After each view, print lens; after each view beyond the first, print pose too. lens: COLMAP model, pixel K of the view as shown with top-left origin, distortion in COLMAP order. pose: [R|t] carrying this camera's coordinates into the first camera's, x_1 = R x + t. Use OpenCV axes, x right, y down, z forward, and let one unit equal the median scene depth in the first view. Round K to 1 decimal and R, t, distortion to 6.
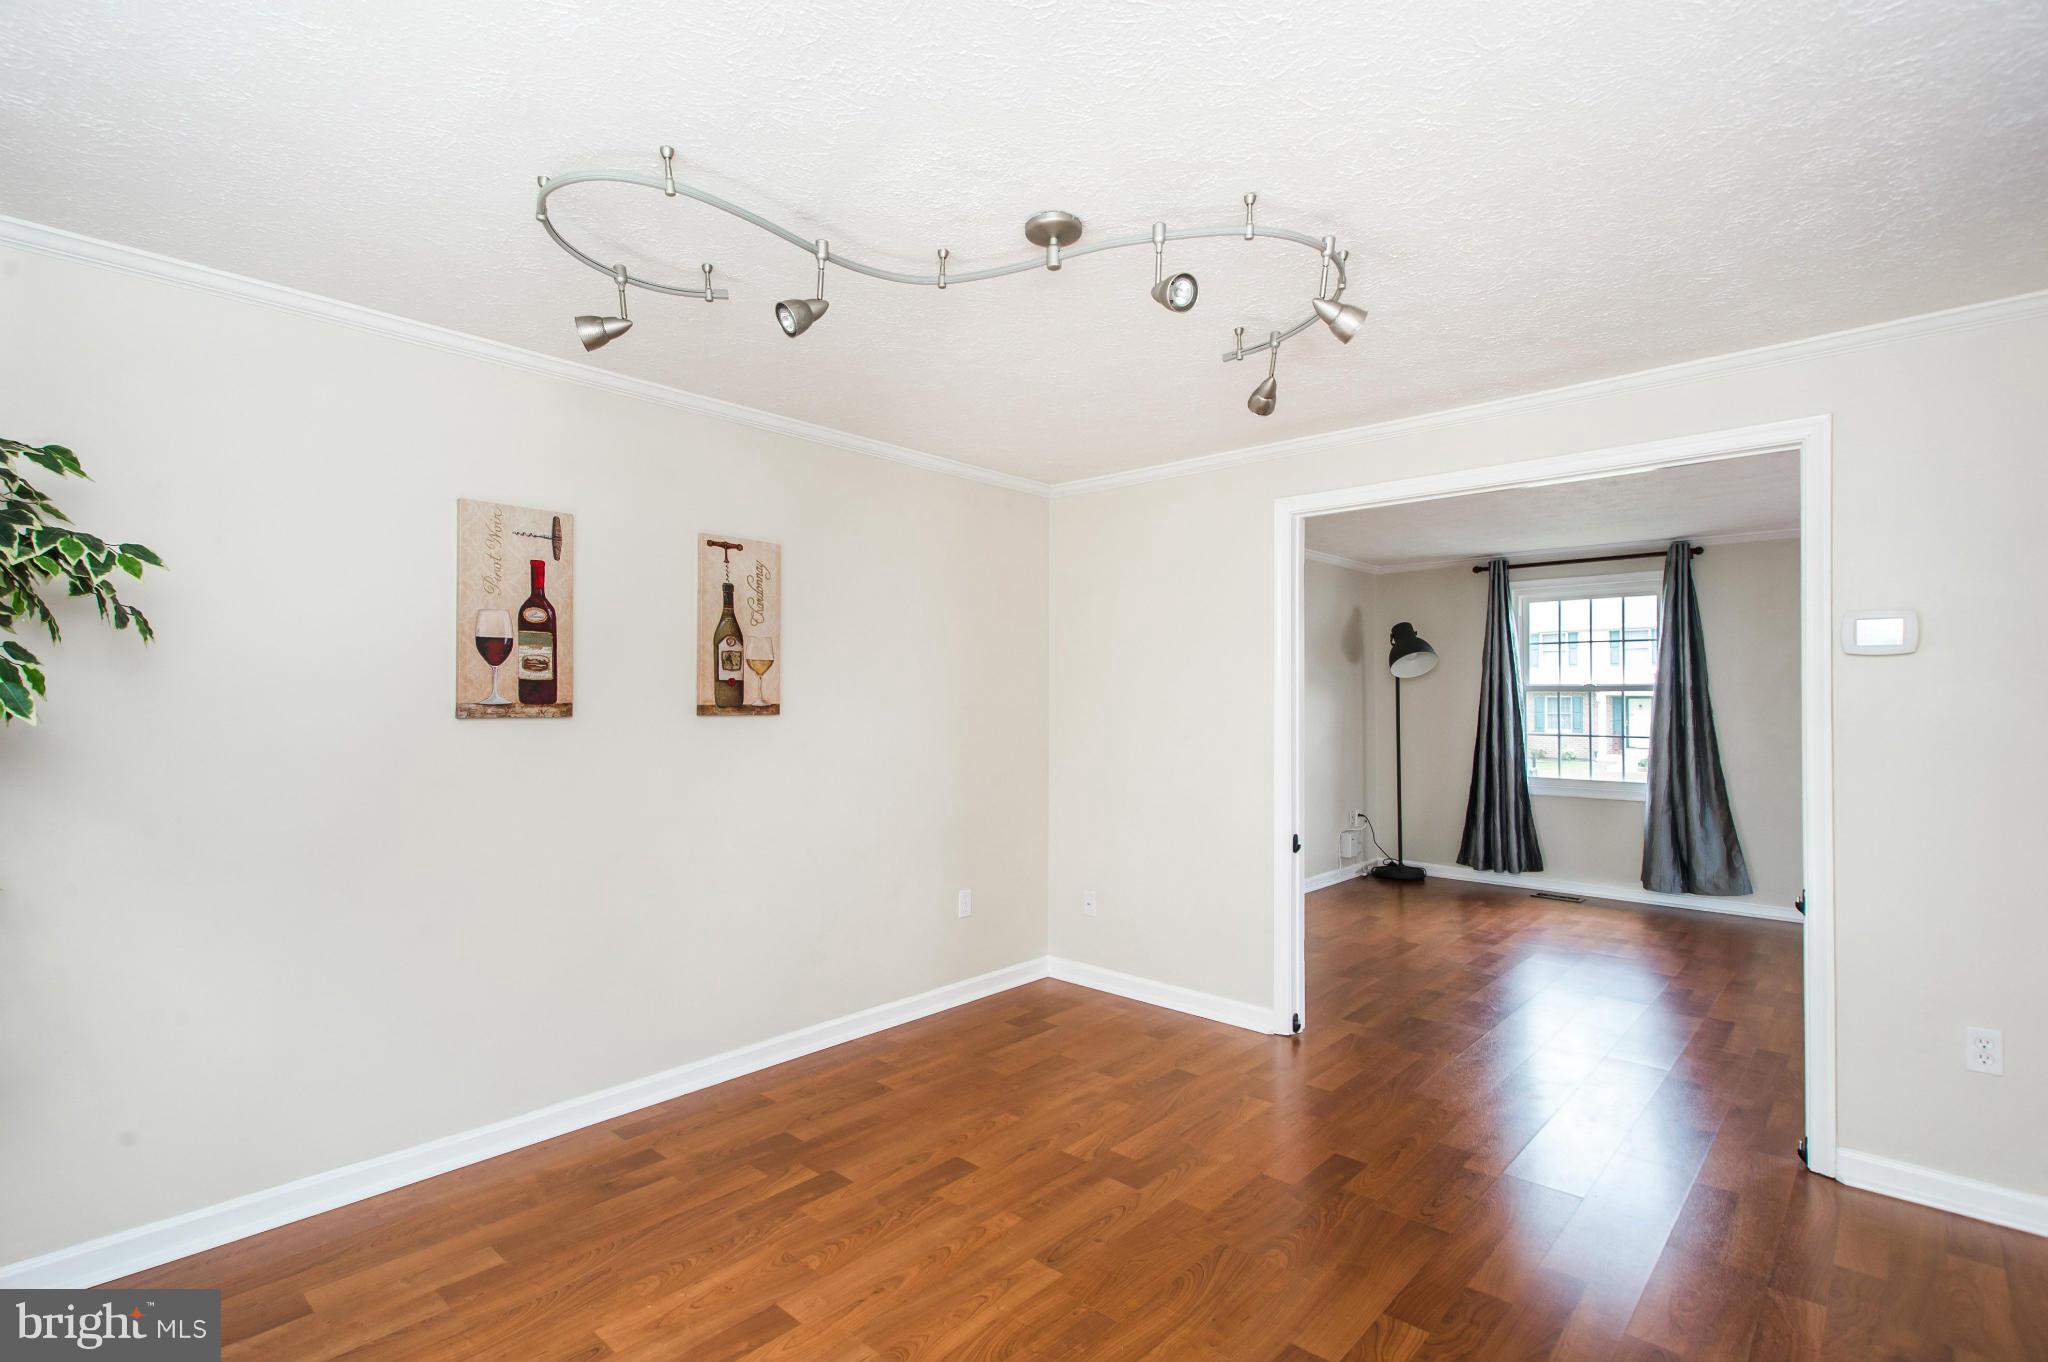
lens RADIAL K [[964.1, 0, 1016.6], [0, 964.1, 680.6], [0, 0, 1]] dist [0.009874, -0.000739]
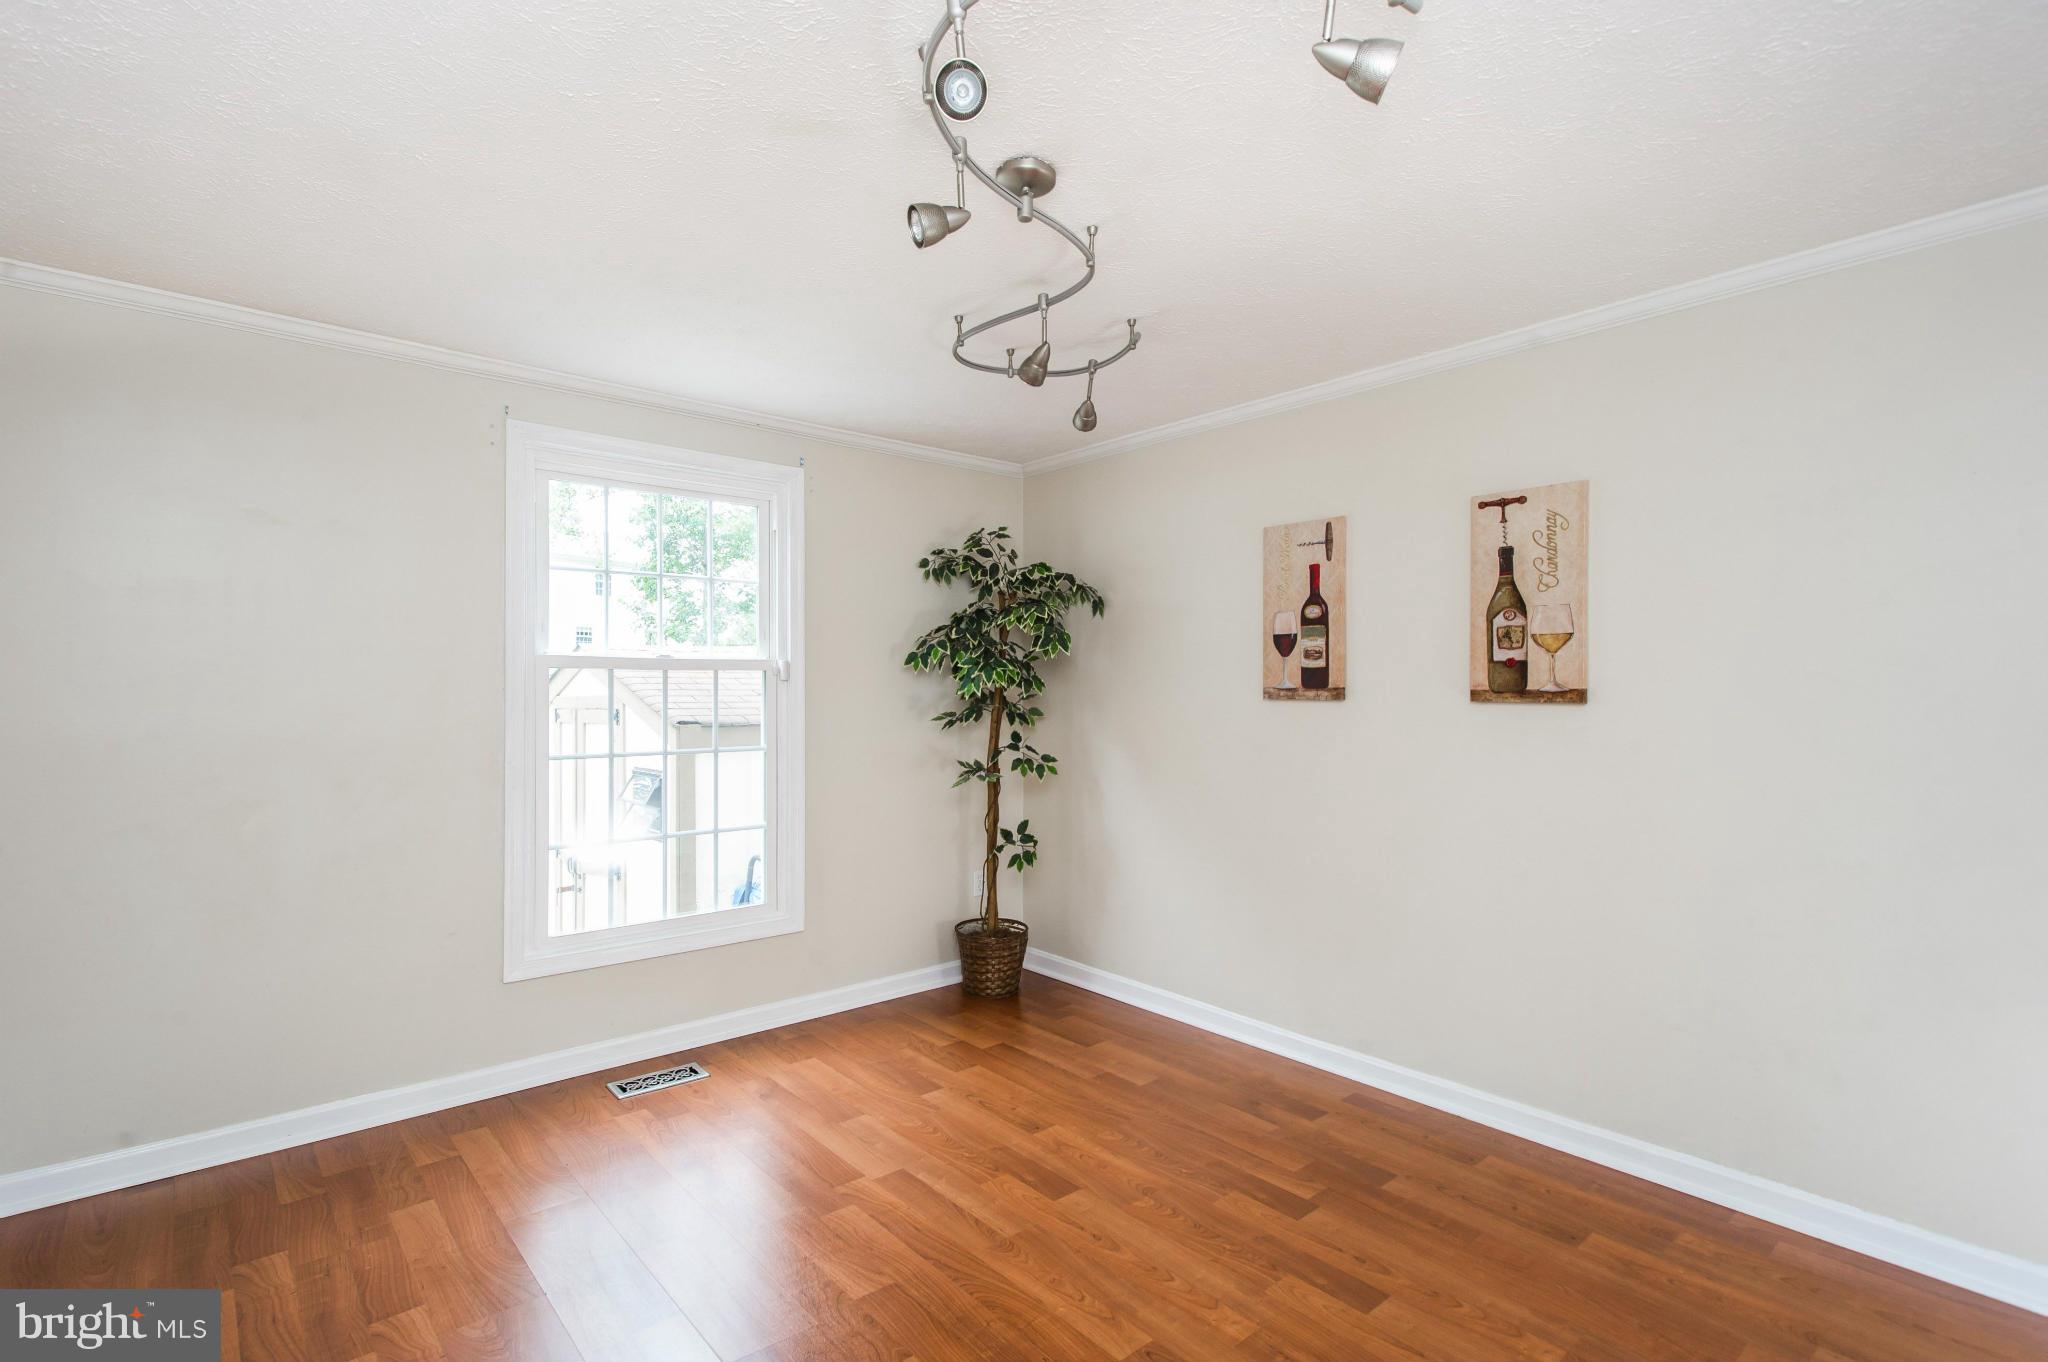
lens RADIAL K [[964.1, 0, 1016.6], [0, 964.1, 680.6], [0, 0, 1]] dist [0.009874, -0.000739]
pose [[-0.123213, -0.012676, -0.992299, 0.685686], [0.017016, 0.999744, -0.014884, 0.025699], [0.992234, -0.018718, -0.122966, 0.779170]]
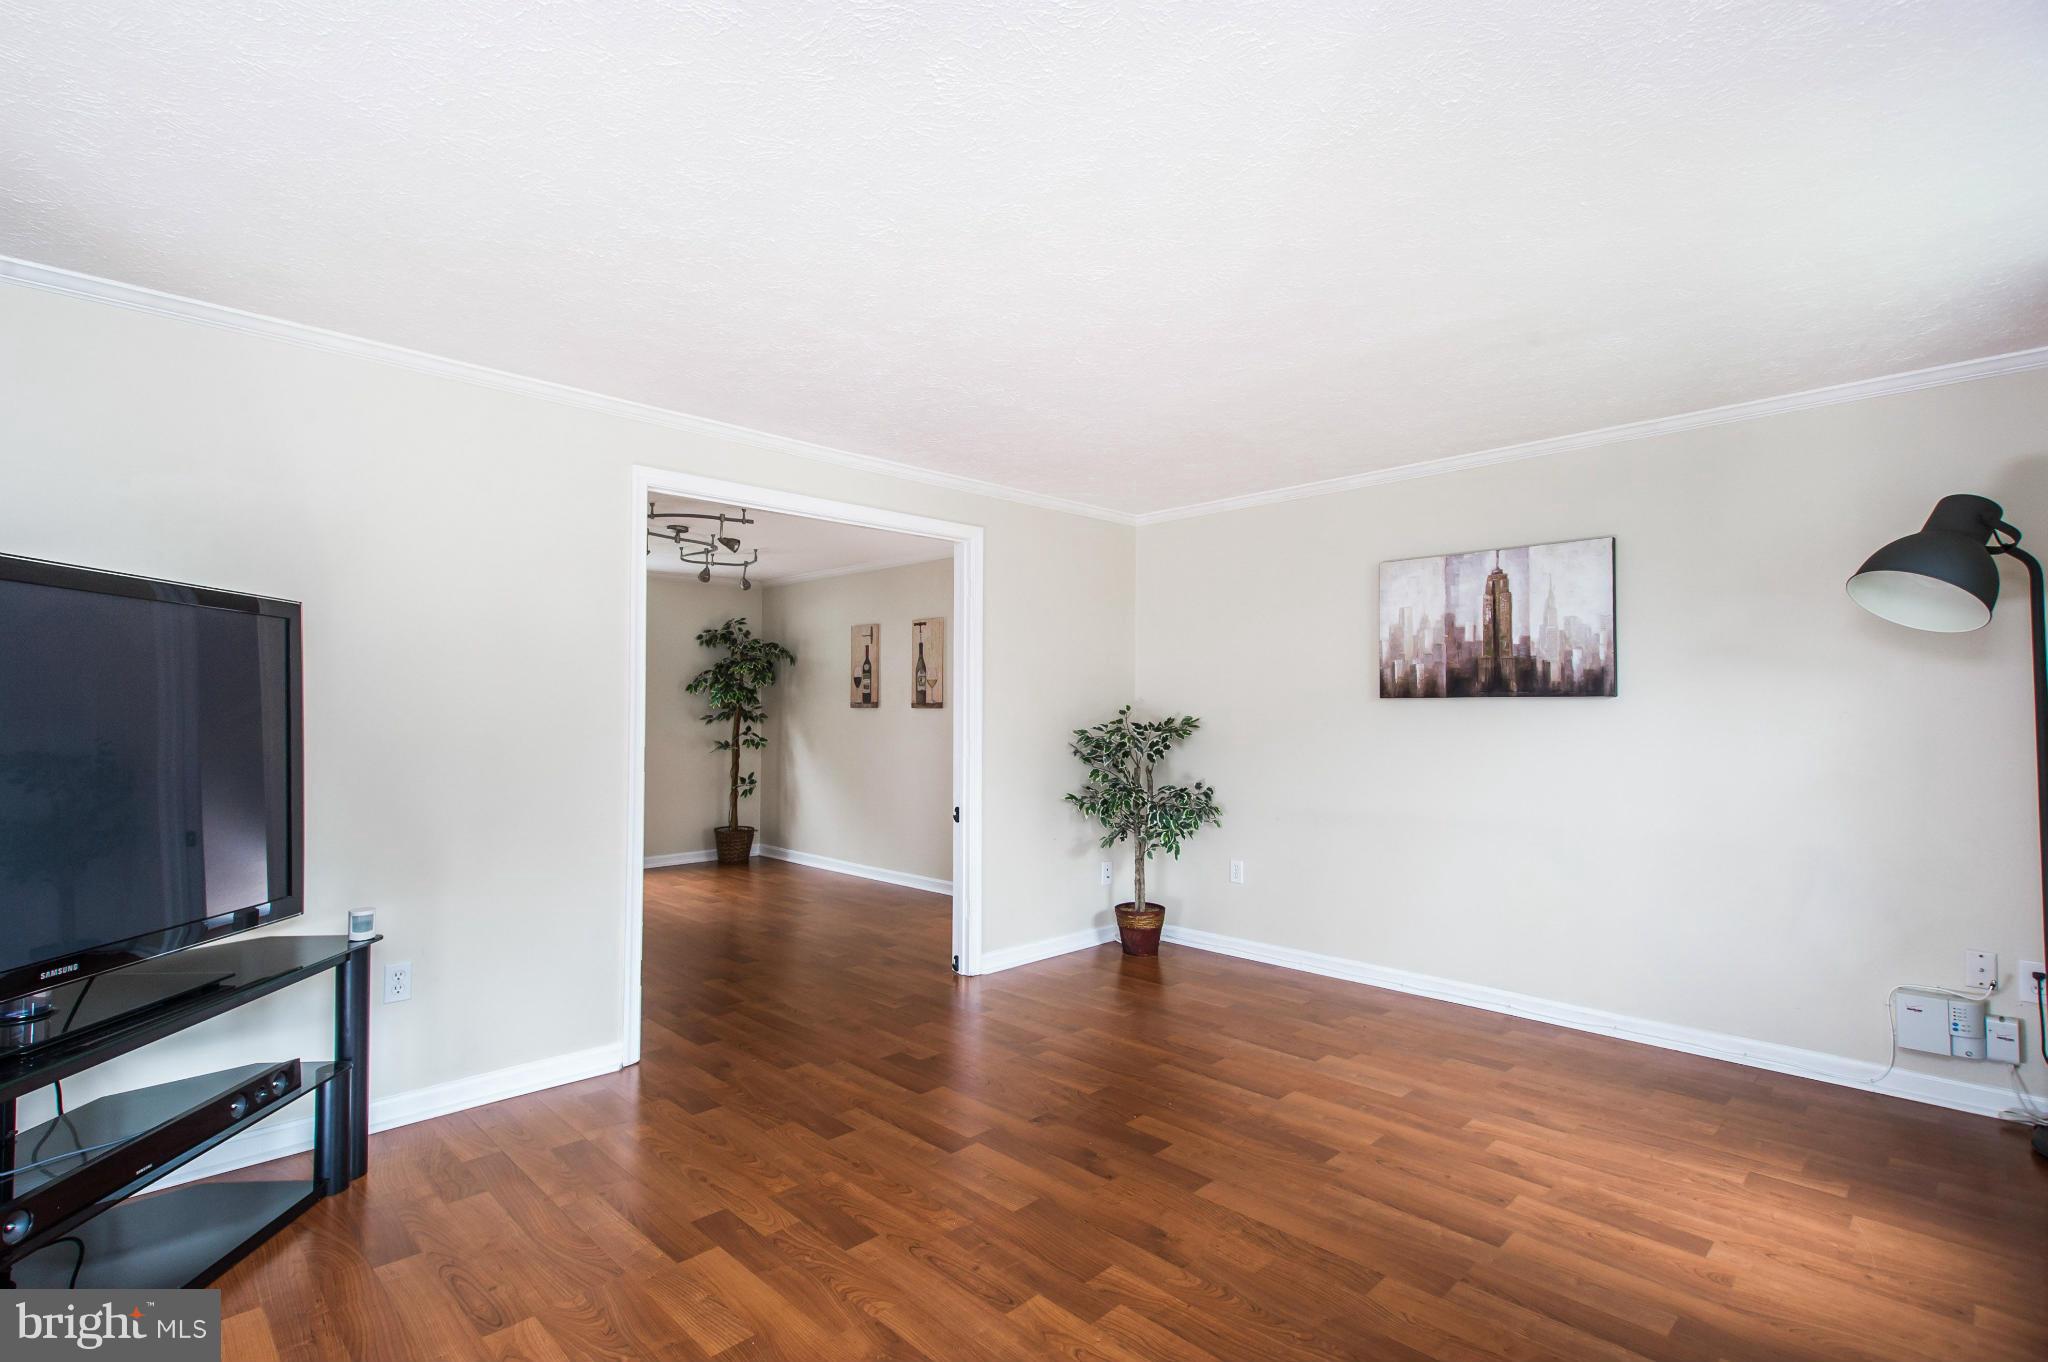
lens RADIAL K [[984.5, 0, 1024.0], [0, 984.5, 681.0], [0, 0, 1]] dist [0.014269, -0.000364]
pose [[-0.050417, -0.034035, -0.998148, 2.004596], [0.015578, 0.999271, -0.034860, 0.062712], [0.998607, -0.017307, -0.049851, 1.516574]]
